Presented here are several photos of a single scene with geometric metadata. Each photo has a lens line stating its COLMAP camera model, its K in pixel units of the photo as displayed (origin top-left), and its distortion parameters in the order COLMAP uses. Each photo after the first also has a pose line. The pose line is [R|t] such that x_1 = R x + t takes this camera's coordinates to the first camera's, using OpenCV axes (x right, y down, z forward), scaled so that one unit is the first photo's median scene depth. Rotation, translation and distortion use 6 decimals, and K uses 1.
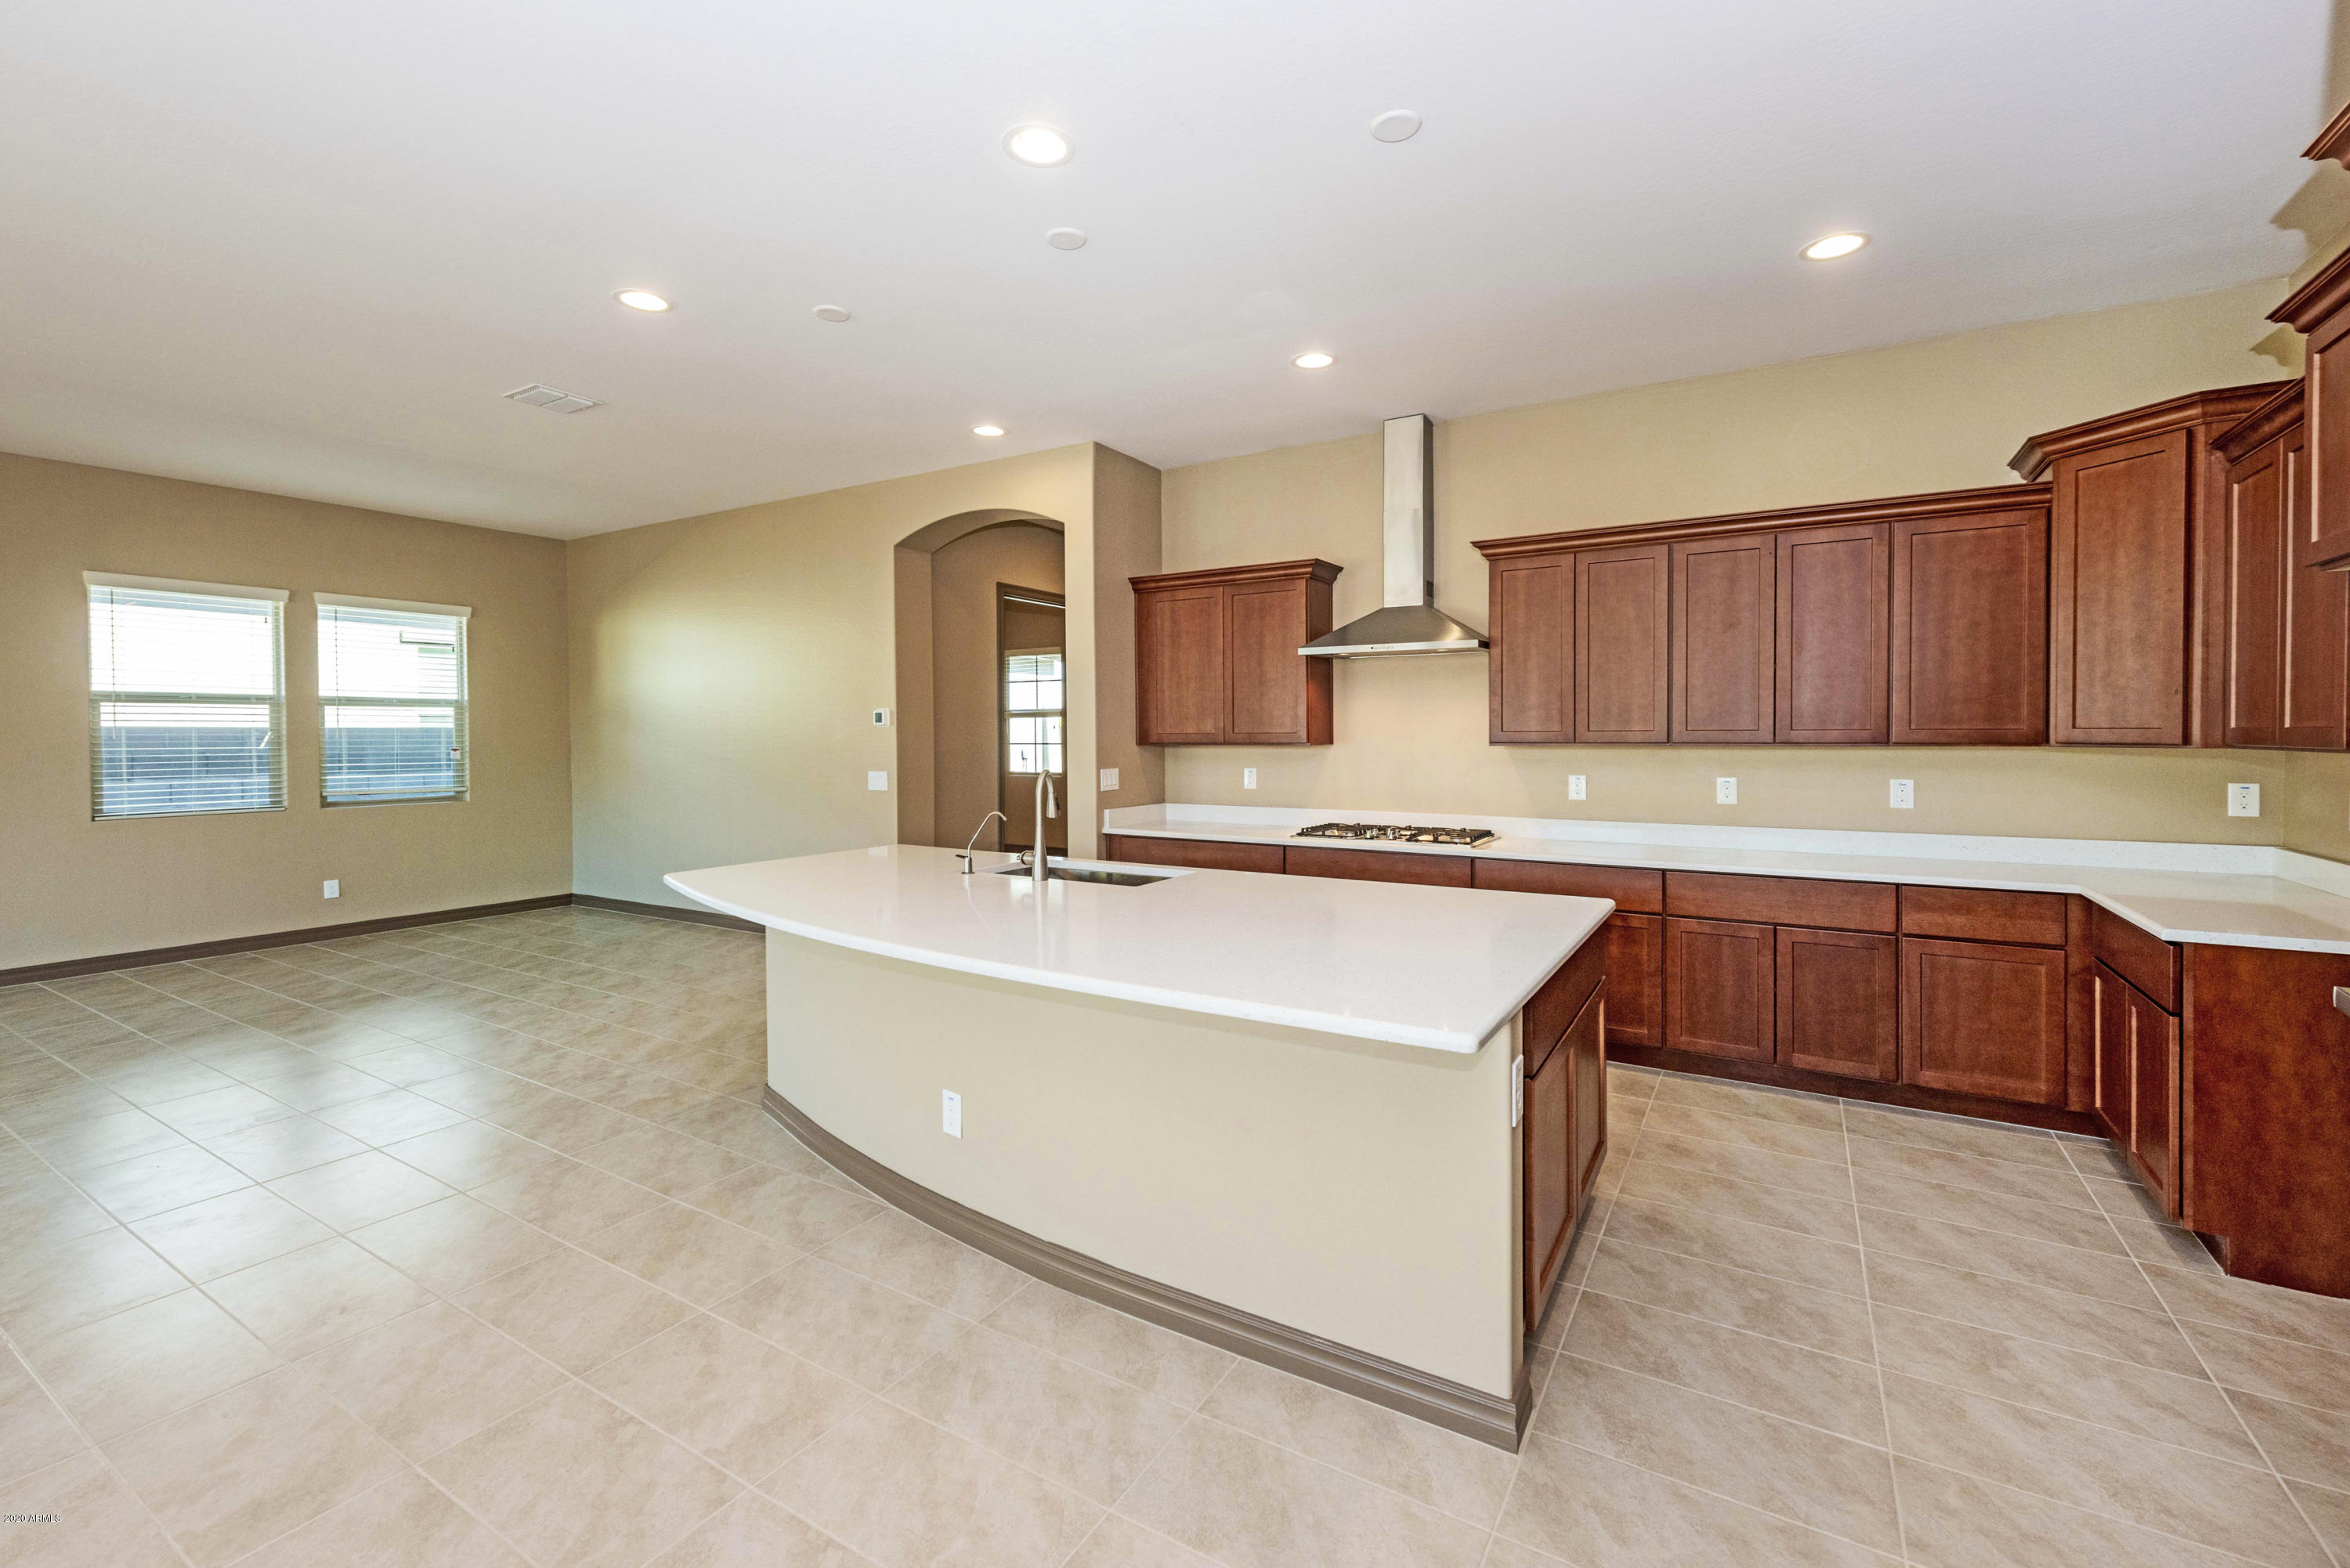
lens RADIAL K [[1000.0, 0, 1175.8], [0, 1000.0, 739.7], [0, 0, 1]] dist [0.001847, 0.000032]
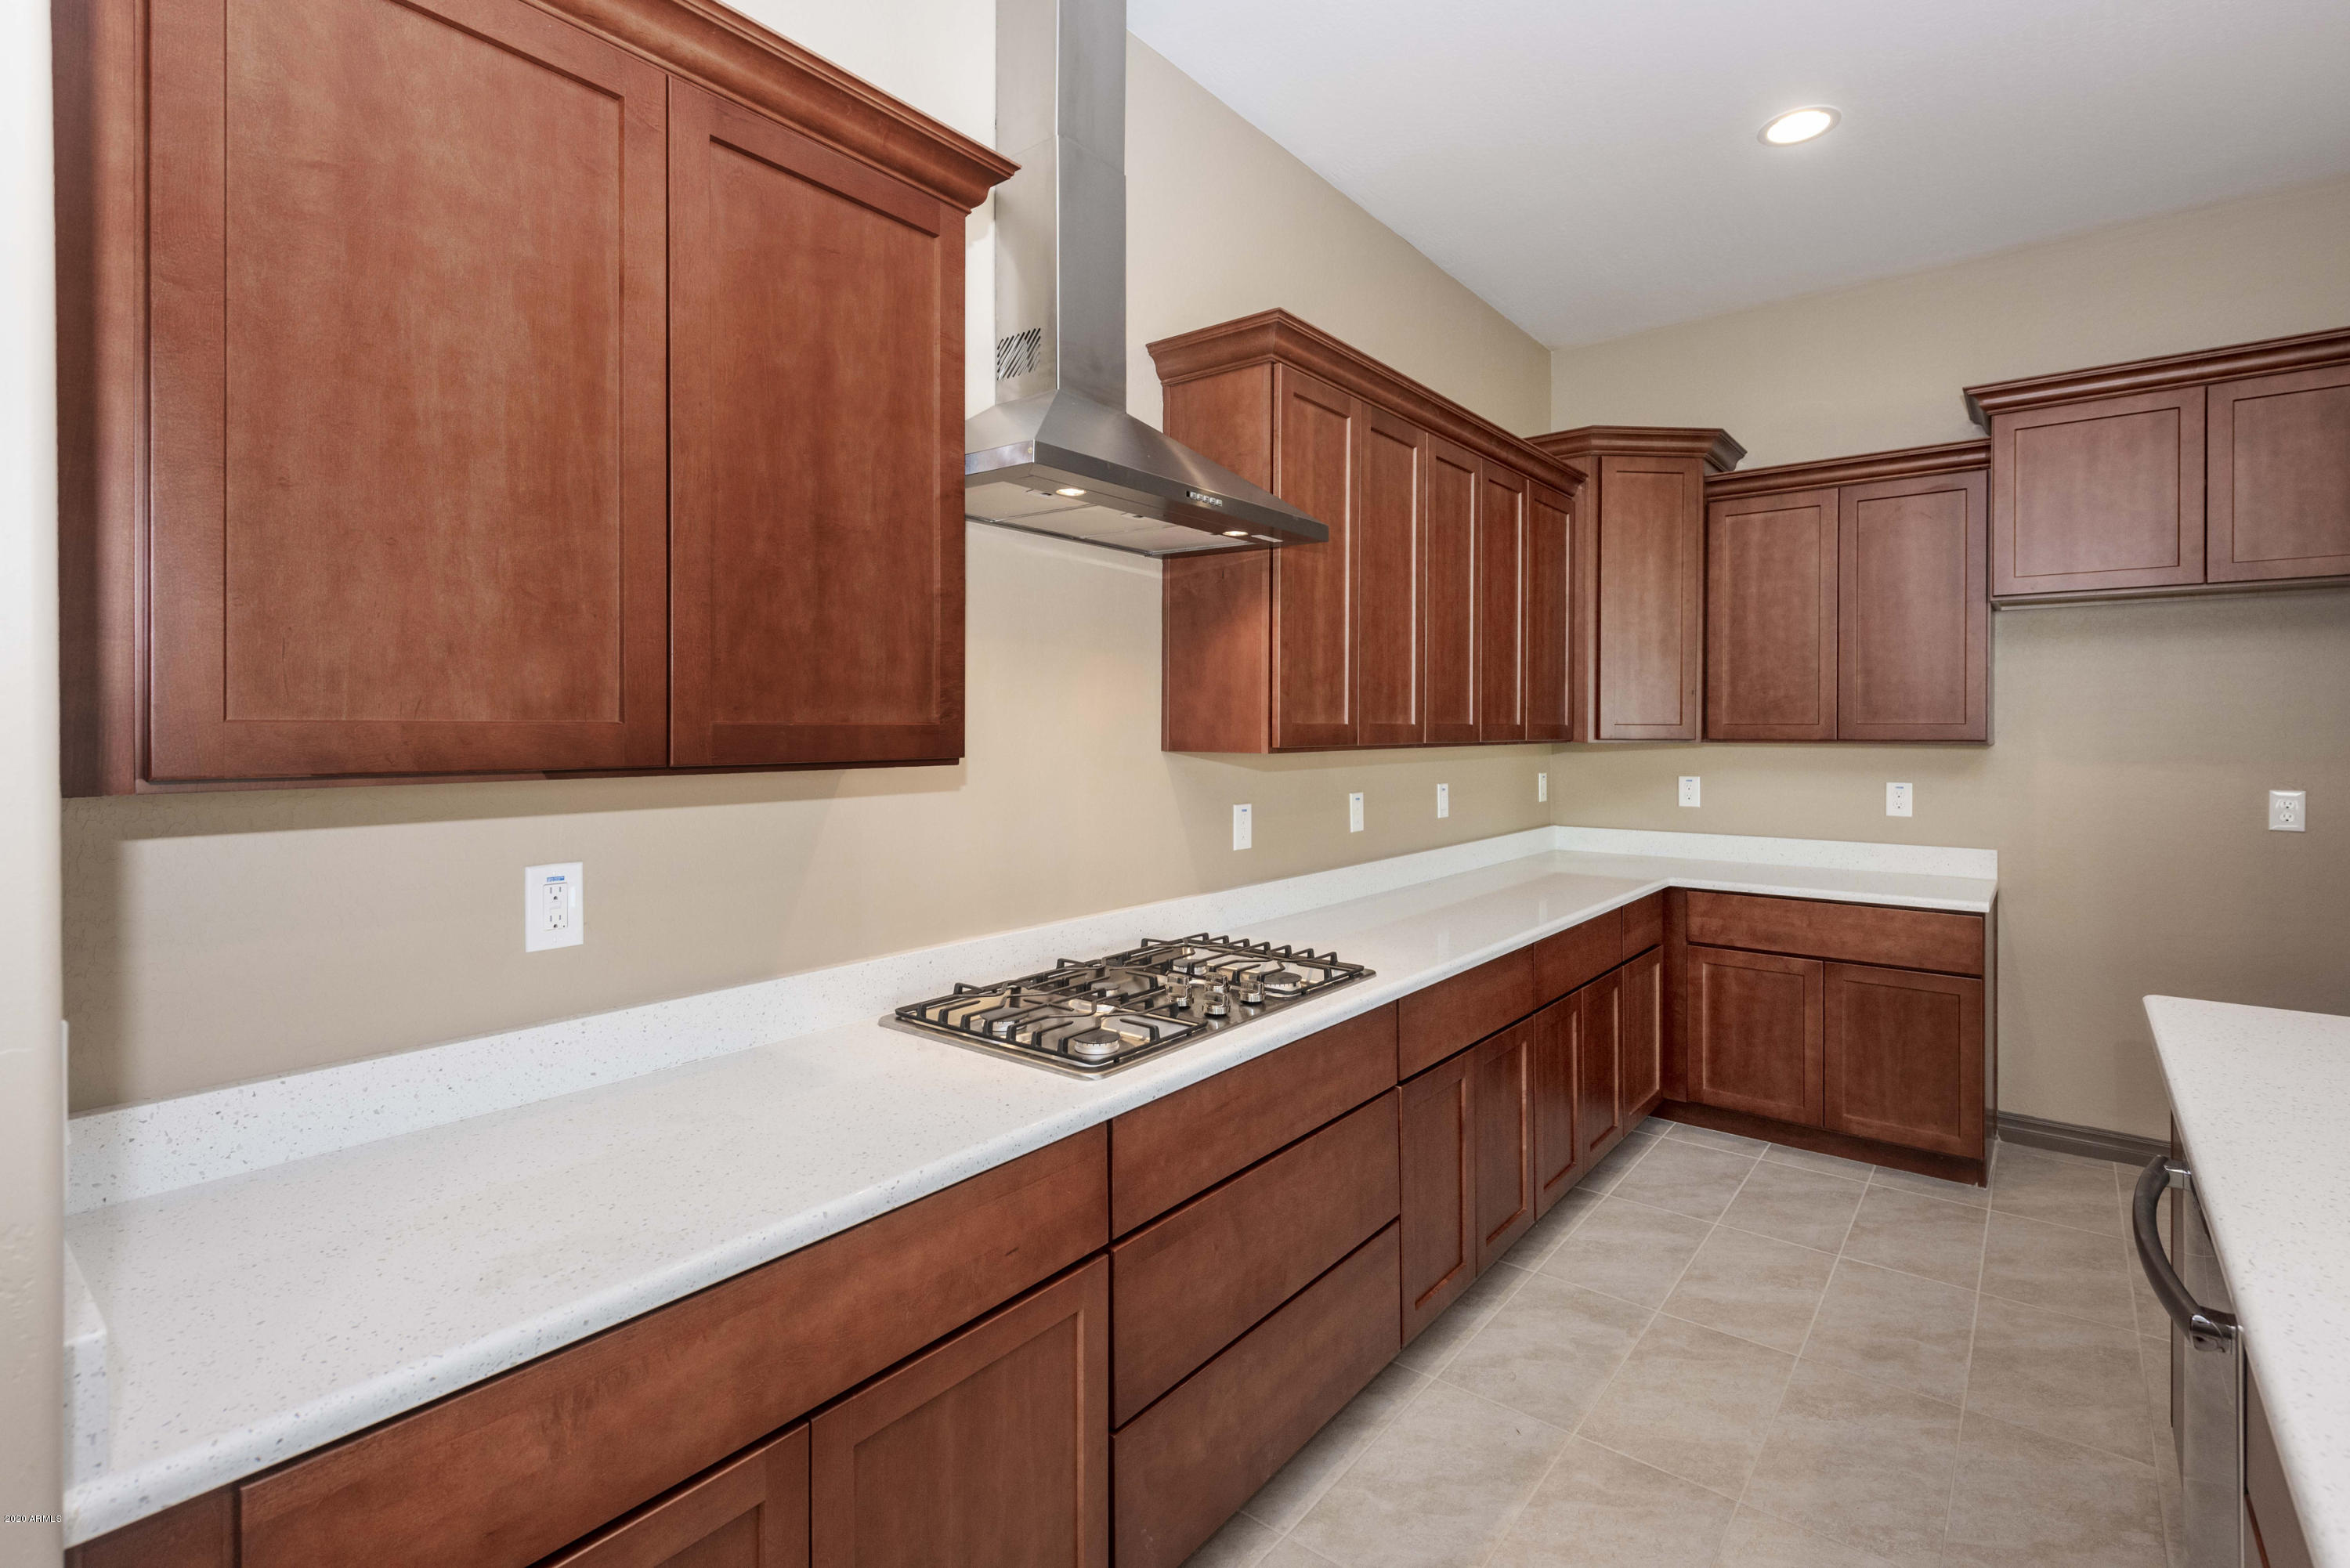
lens RADIAL K [[1119.0, 0, 1177.8], [0, 1119.0, 731.1], [0, 0, 1]] dist [-0.002107, -0.000380]
pose [[0.134628, -0.002228, 0.990894, -0.292850], [0.002470, 0.999995, 0.001912, -0.008372], [-0.990893, 0.002190, 0.134633, 1.334120]]
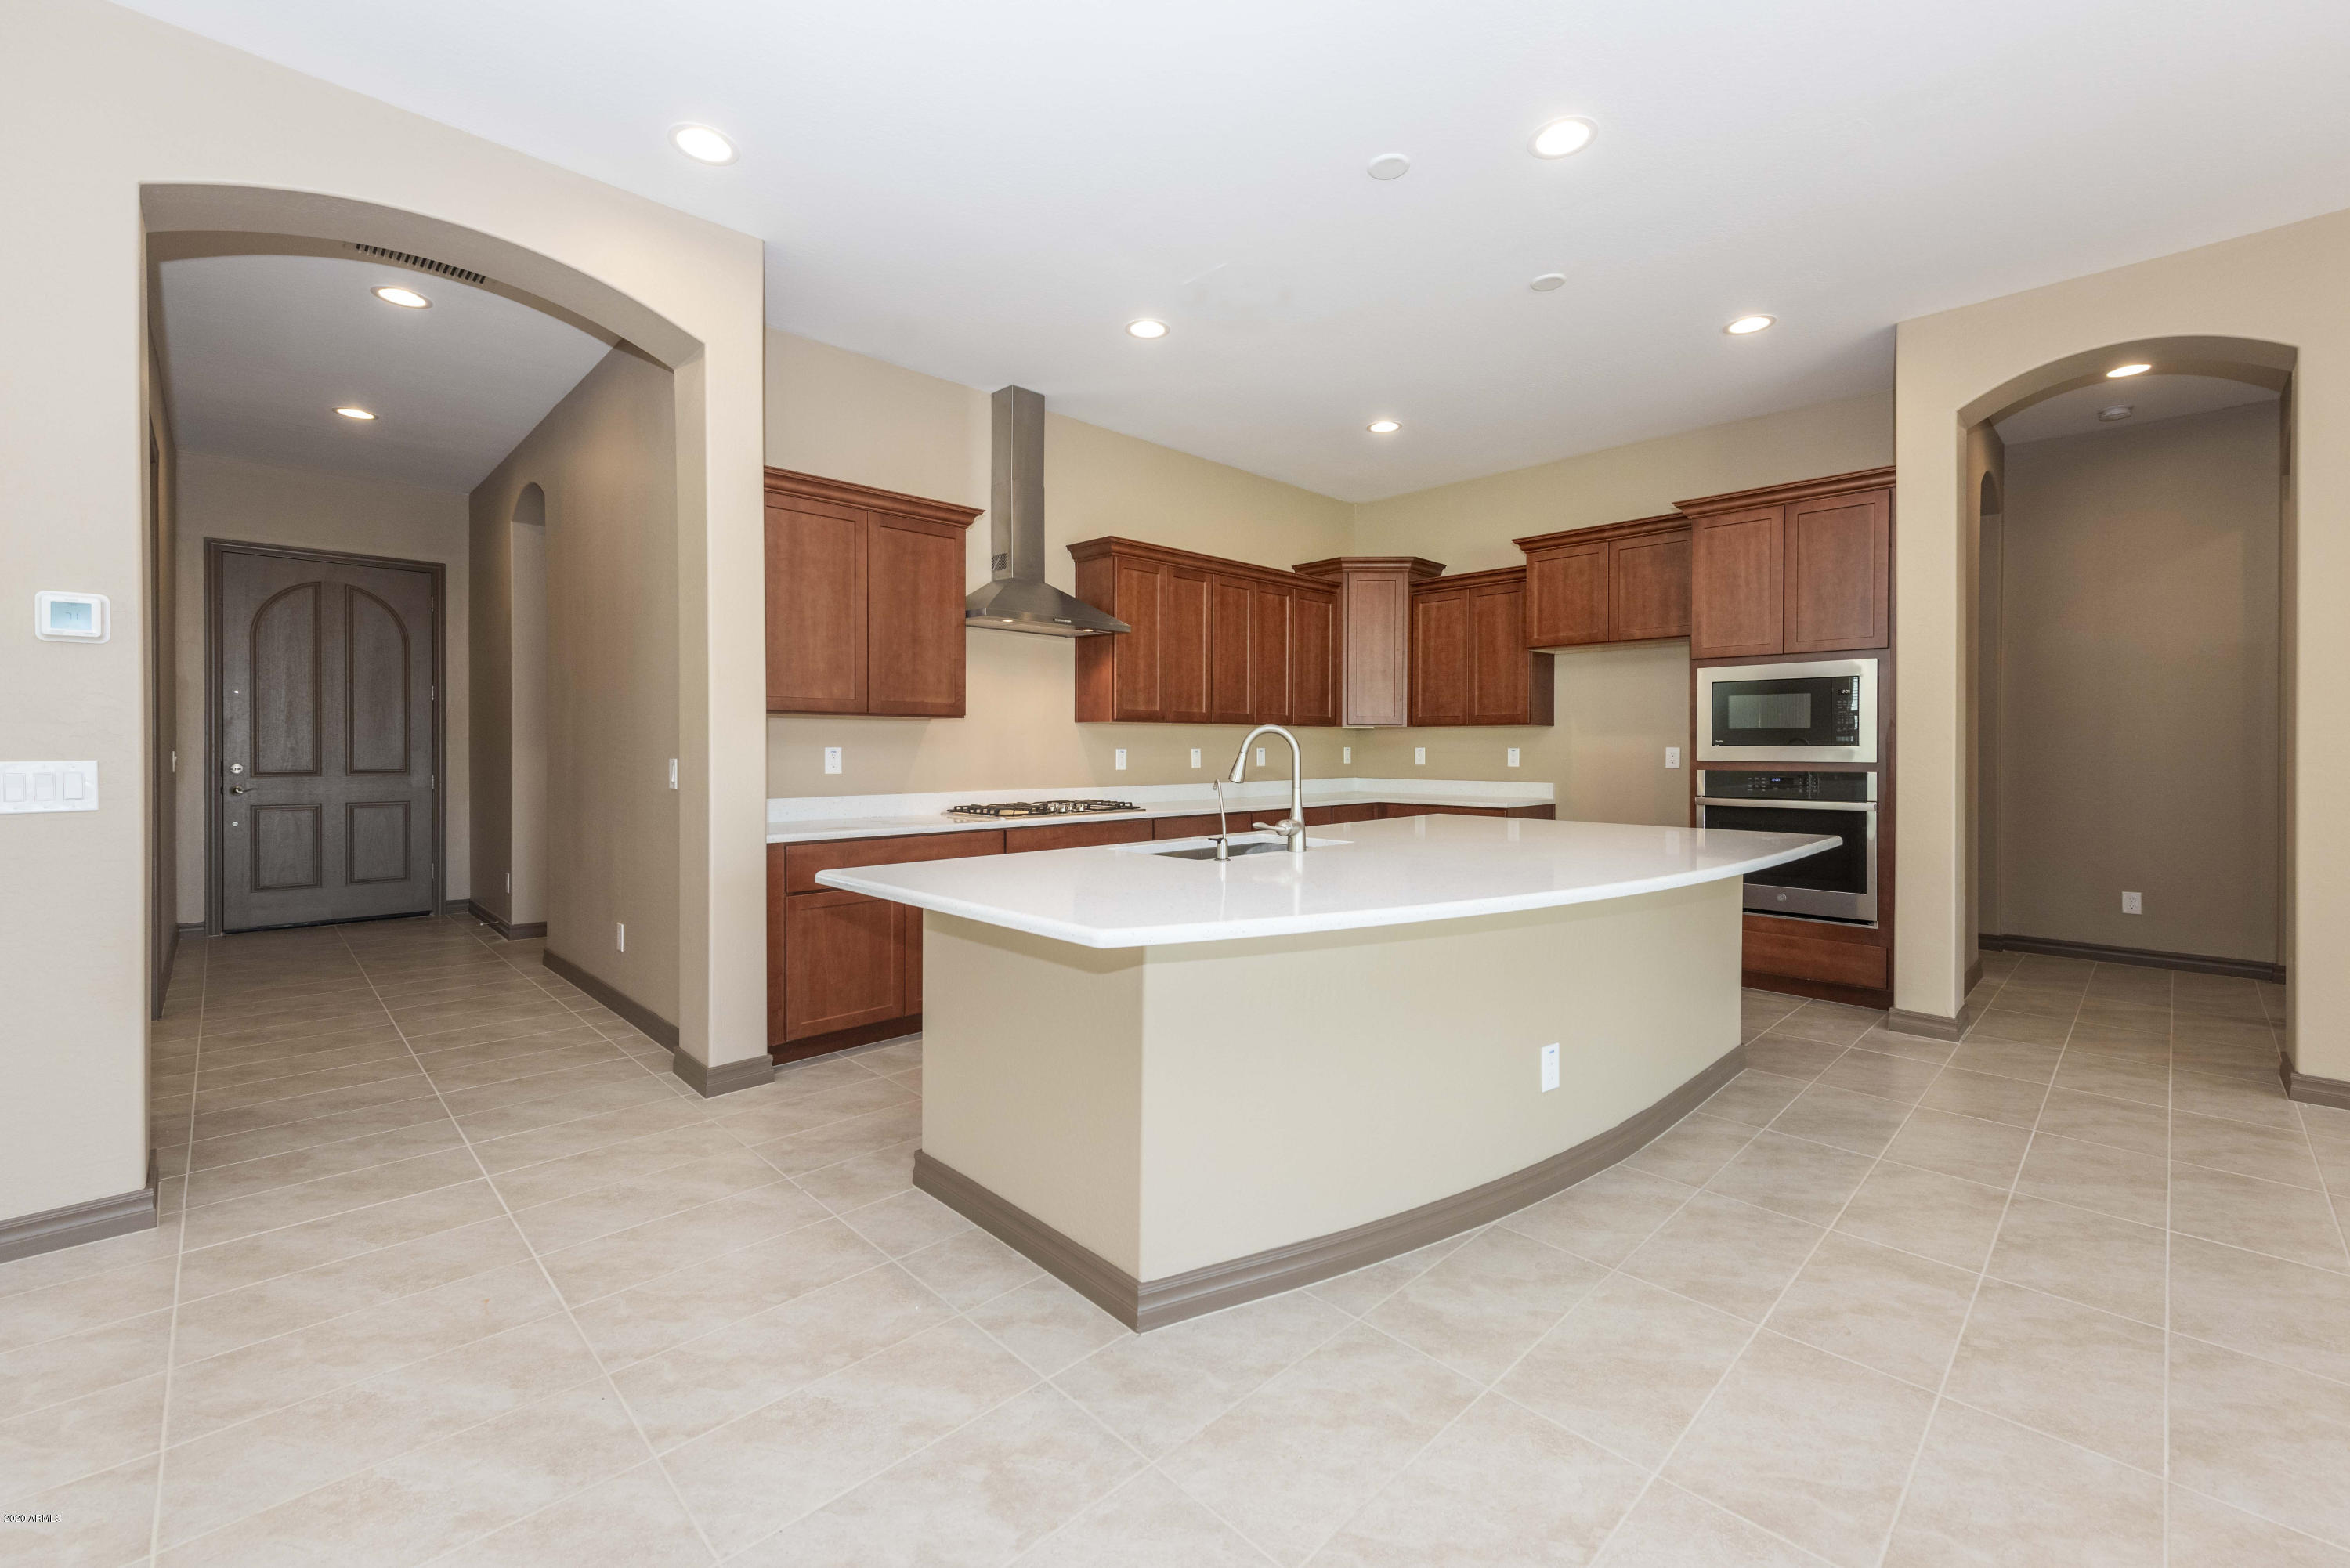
lens RADIAL K [[978.2, 0, 1199.6], [0, 978.2, 752.9], [0, 0, 1]] dist [0.008009, 0.000062]
pose [[0.230431, -0.004055, 0.973080, -0.992379], [0.002204, 0.999991, 0.003646, 0.050542], [-0.973086, 0.001305, 0.230437, 0.898764]]
